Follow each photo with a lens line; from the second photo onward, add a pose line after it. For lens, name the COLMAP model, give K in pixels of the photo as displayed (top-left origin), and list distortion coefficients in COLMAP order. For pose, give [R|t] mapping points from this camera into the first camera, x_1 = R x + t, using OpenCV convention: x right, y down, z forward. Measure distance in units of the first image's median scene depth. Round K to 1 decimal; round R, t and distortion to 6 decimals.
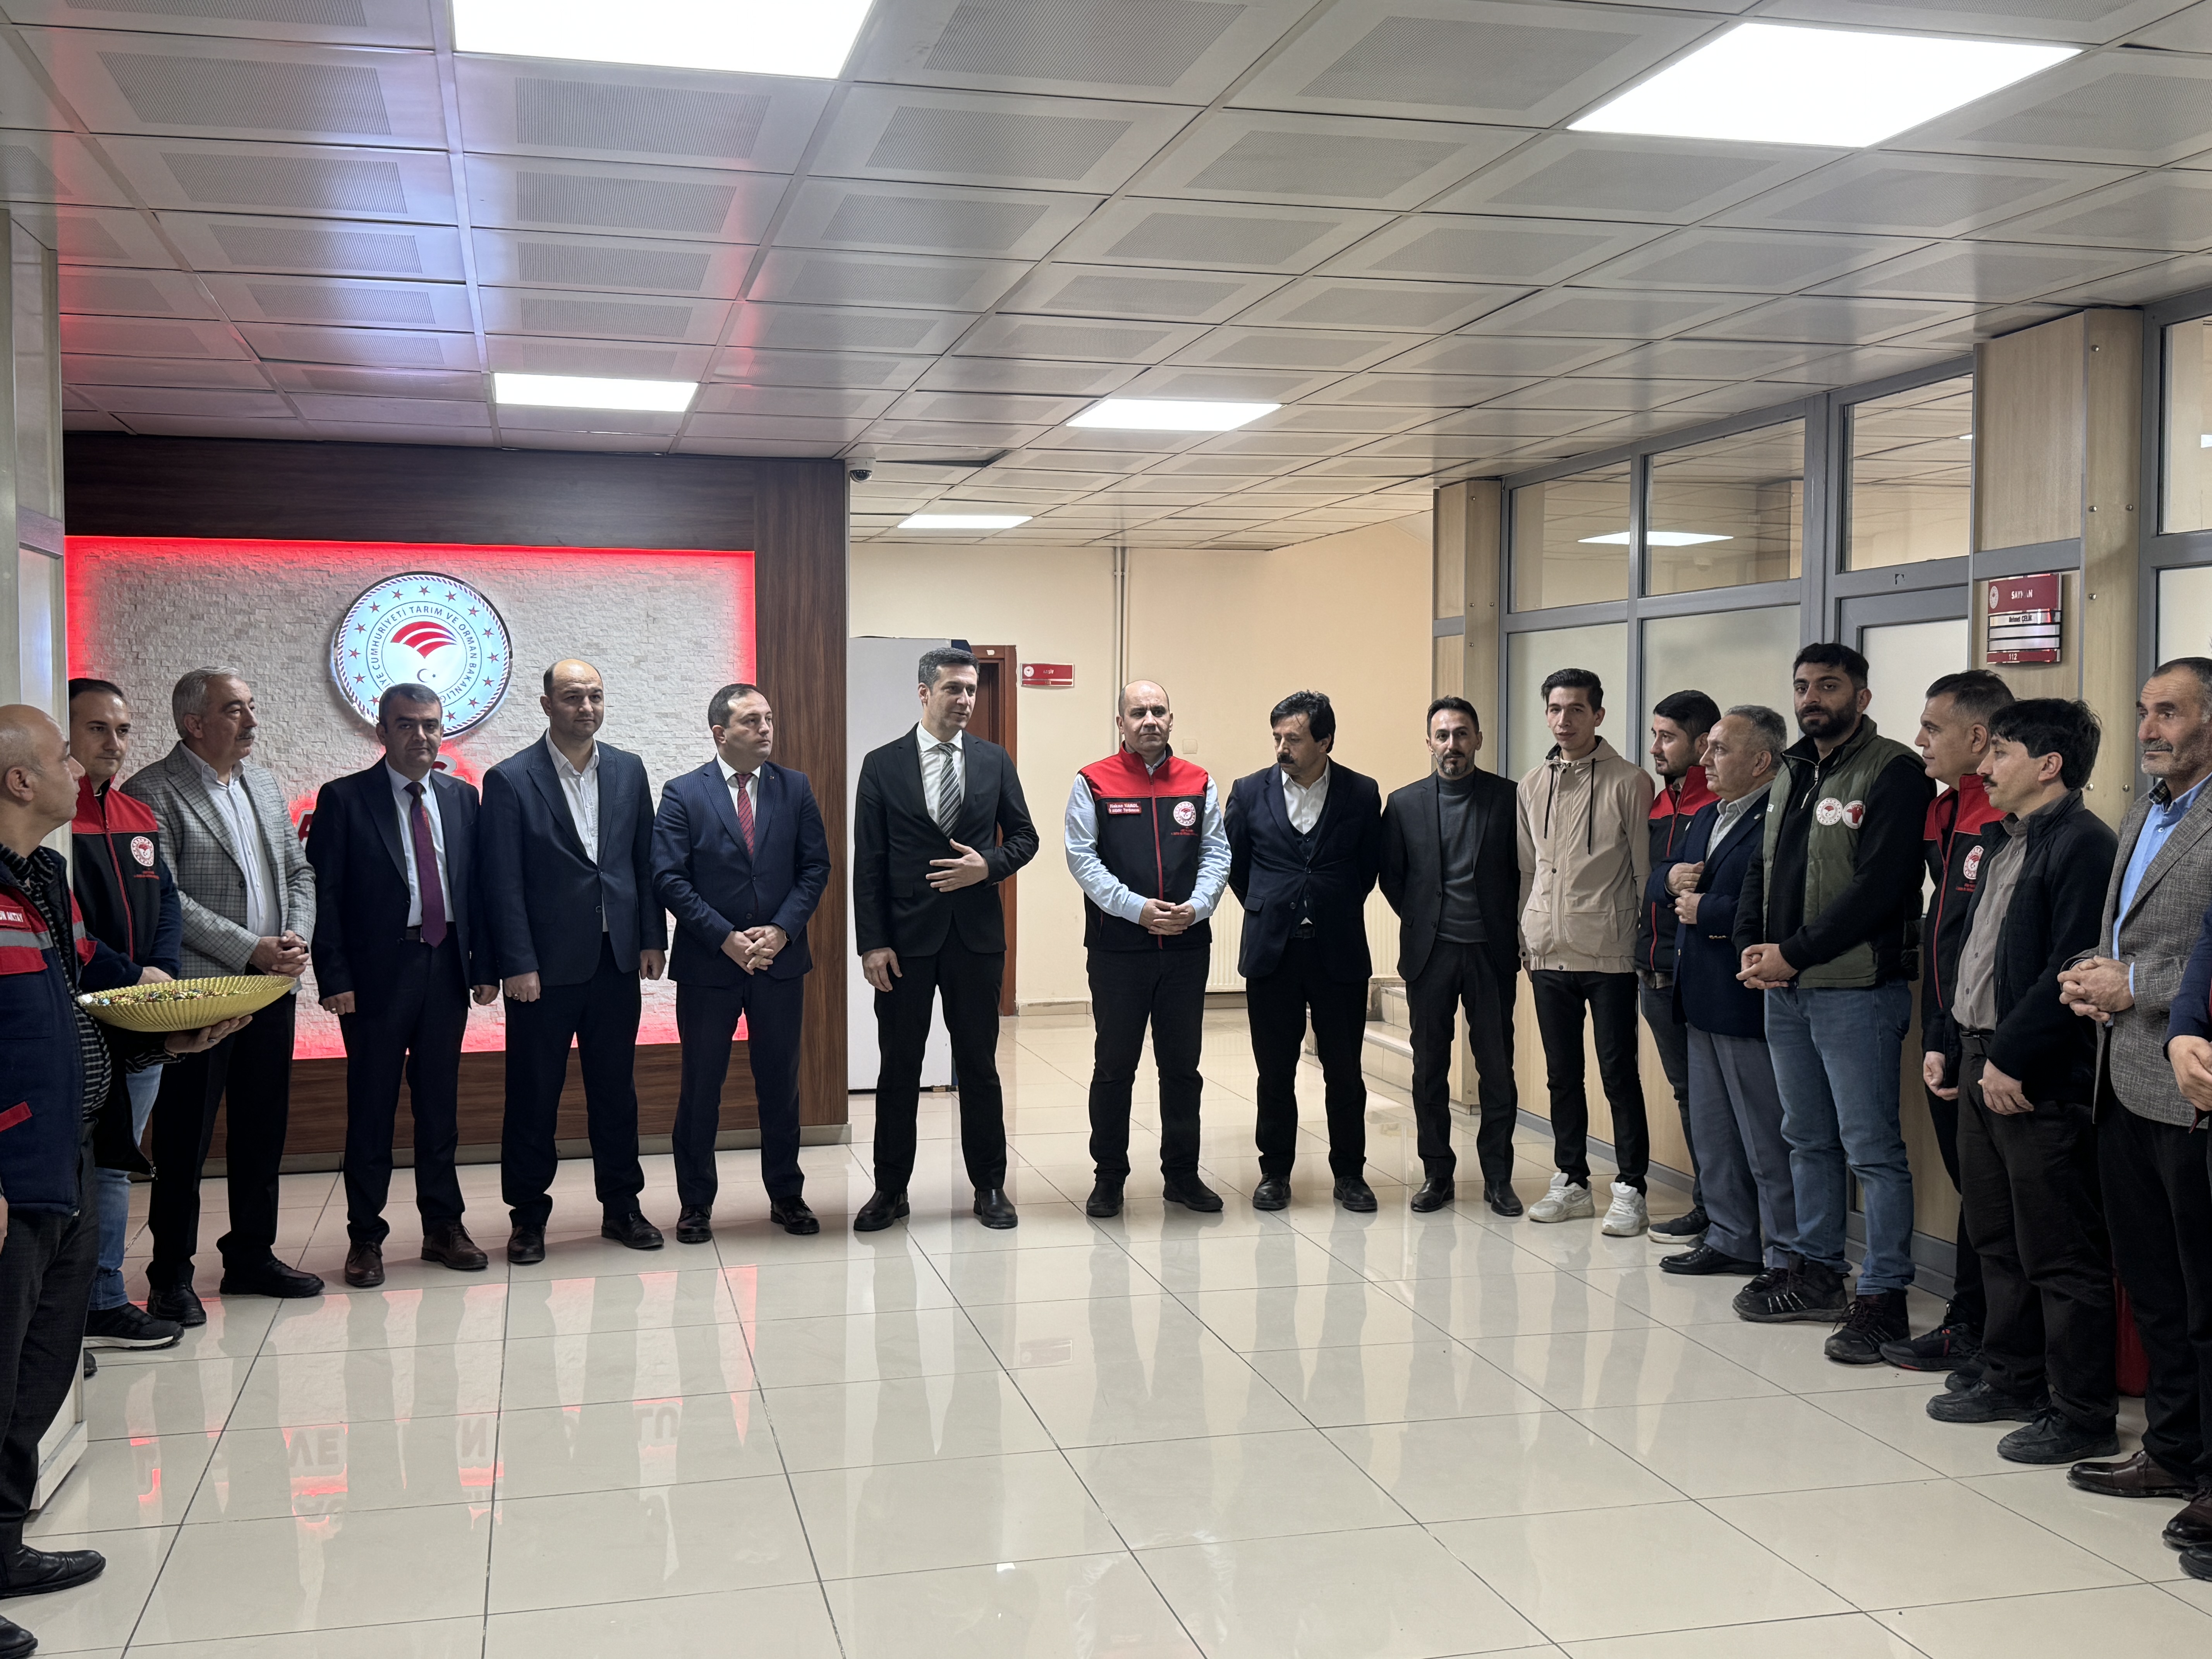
lens RADIAL K [[2303.3, 0, 1106.0], [0, 2303.3, 829.5], [0, 0, 1]] dist [0.296534, 0.002123]
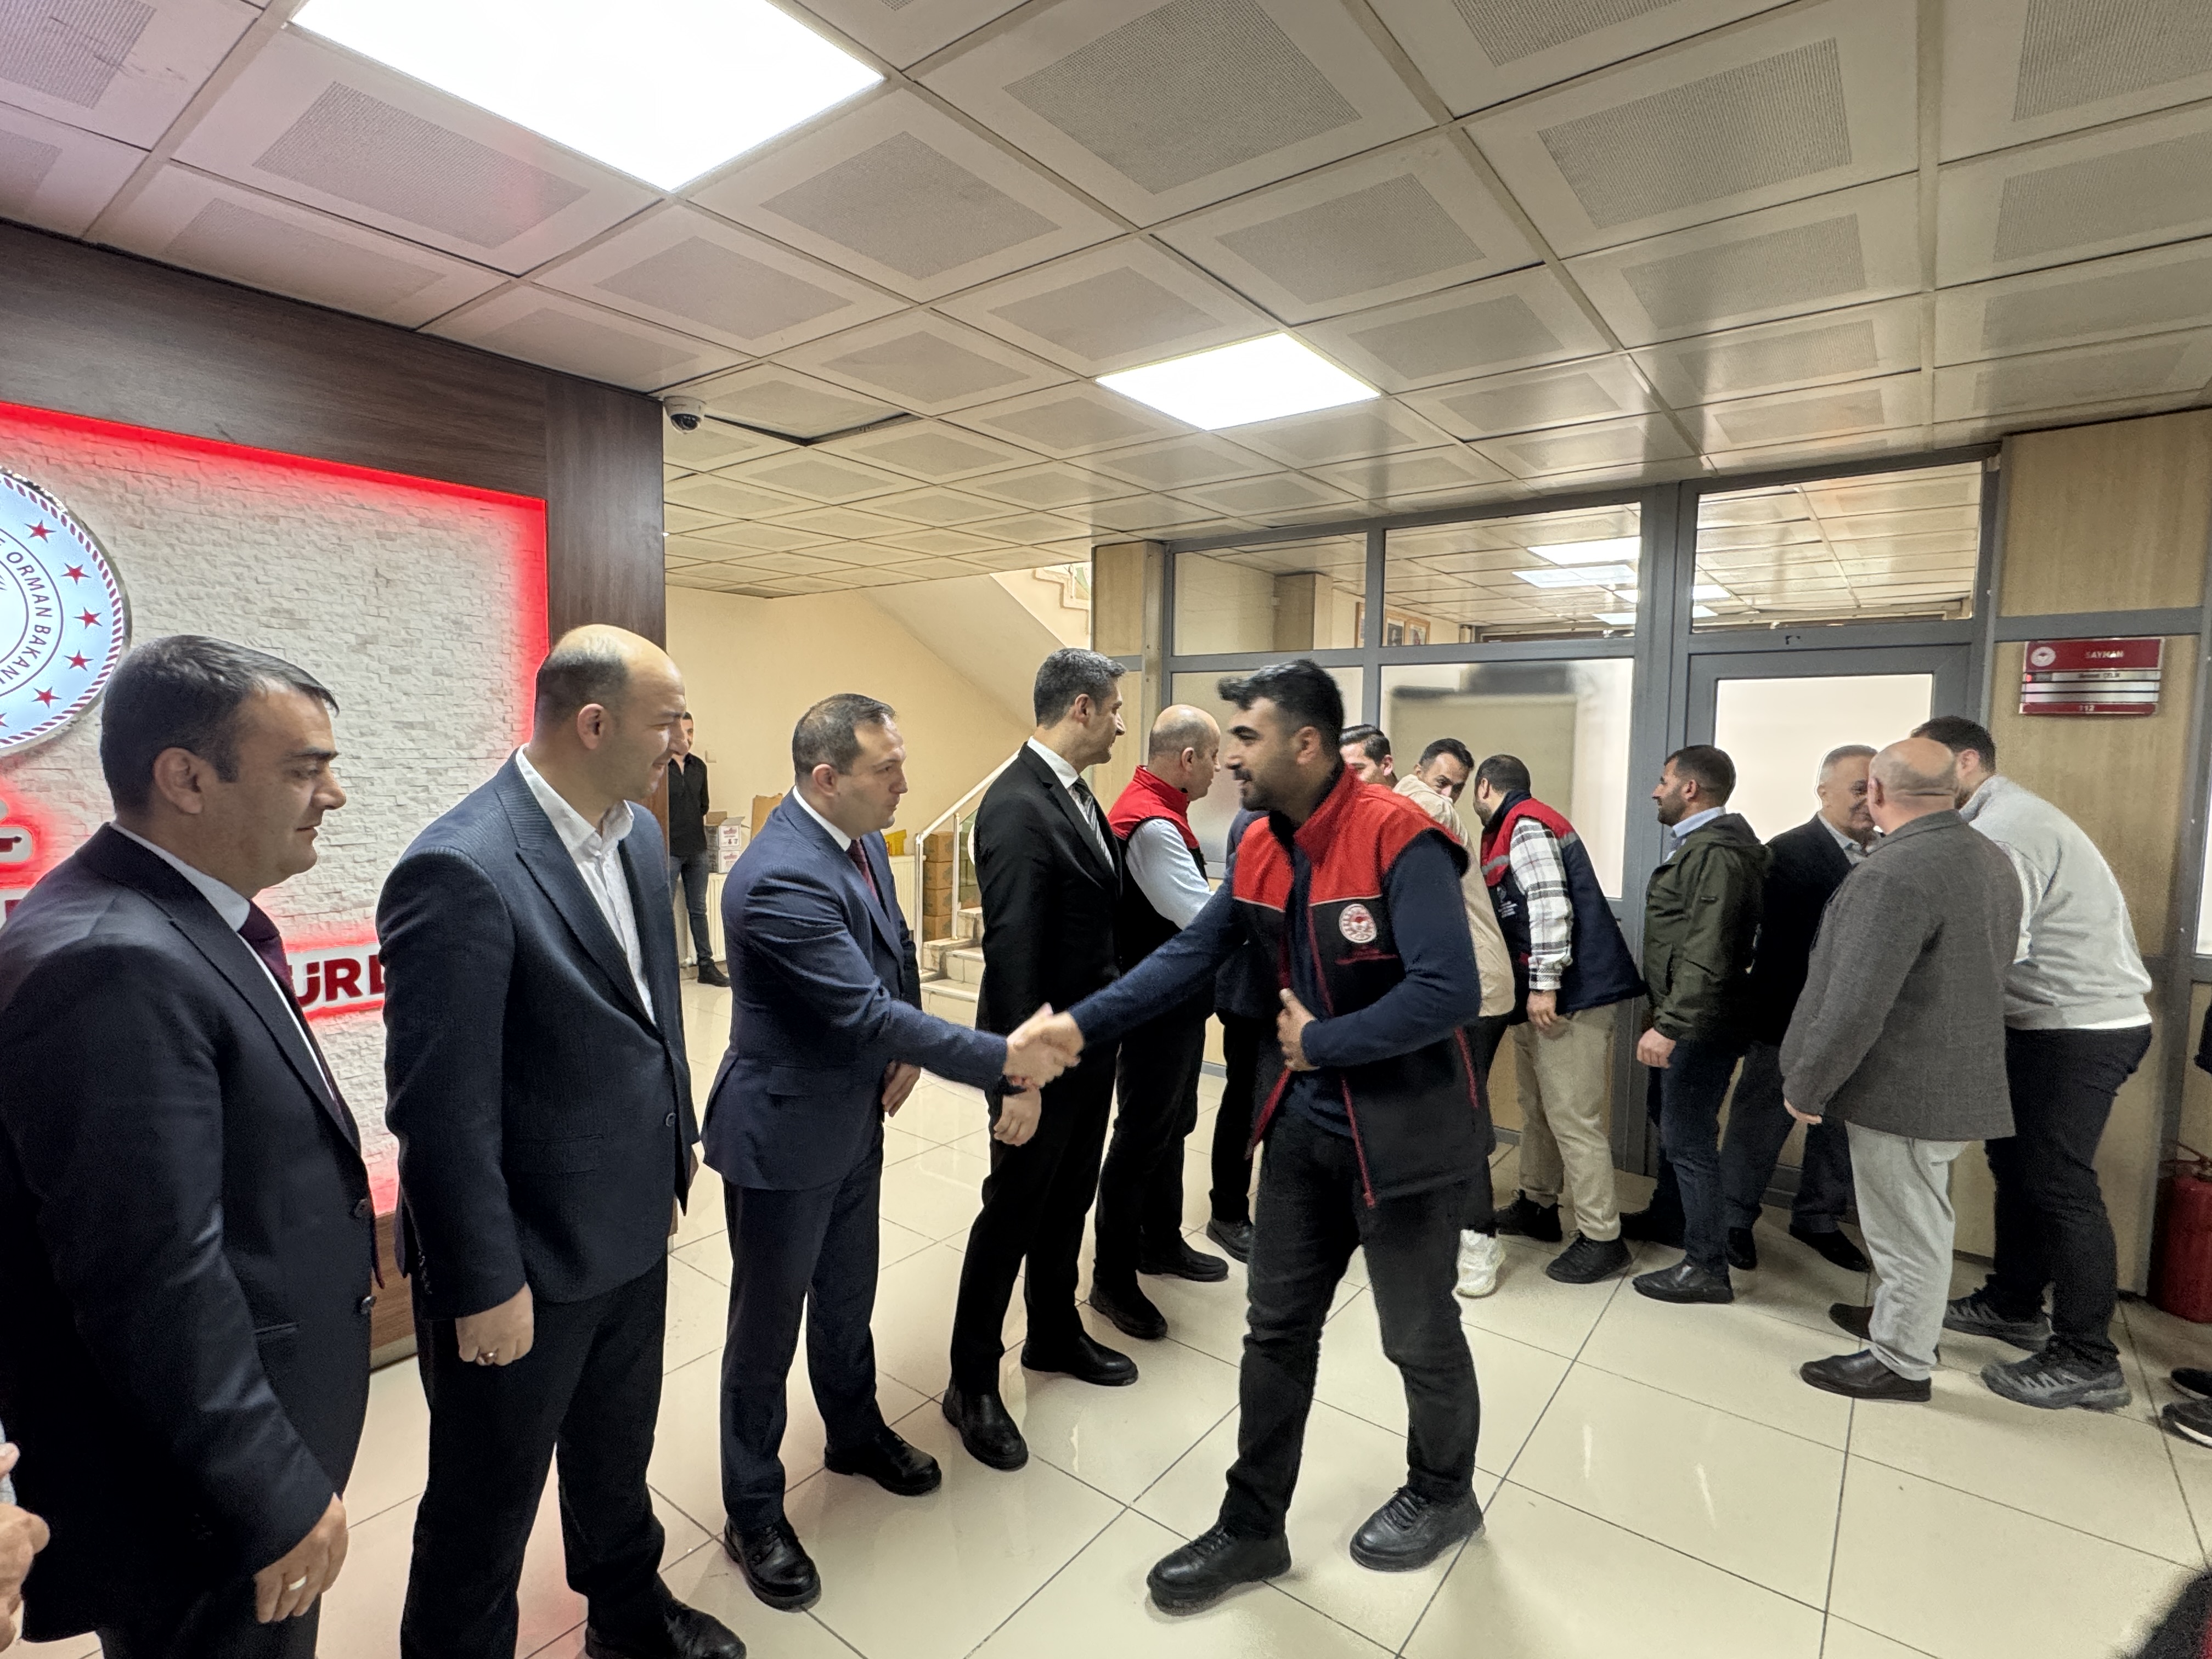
lens RADIAL K [[1080.1, 0, 1106.0], [0, 1080.1, 829.5], [0, 0, 1]] dist [0.013486, -0.000613]
pose [[0.788198, -0.036544, 0.614335, -0.225802], [0.011673, 0.998944, 0.044445, -0.030583], [-0.615311, -0.027860, 0.787792, 0.628061]]
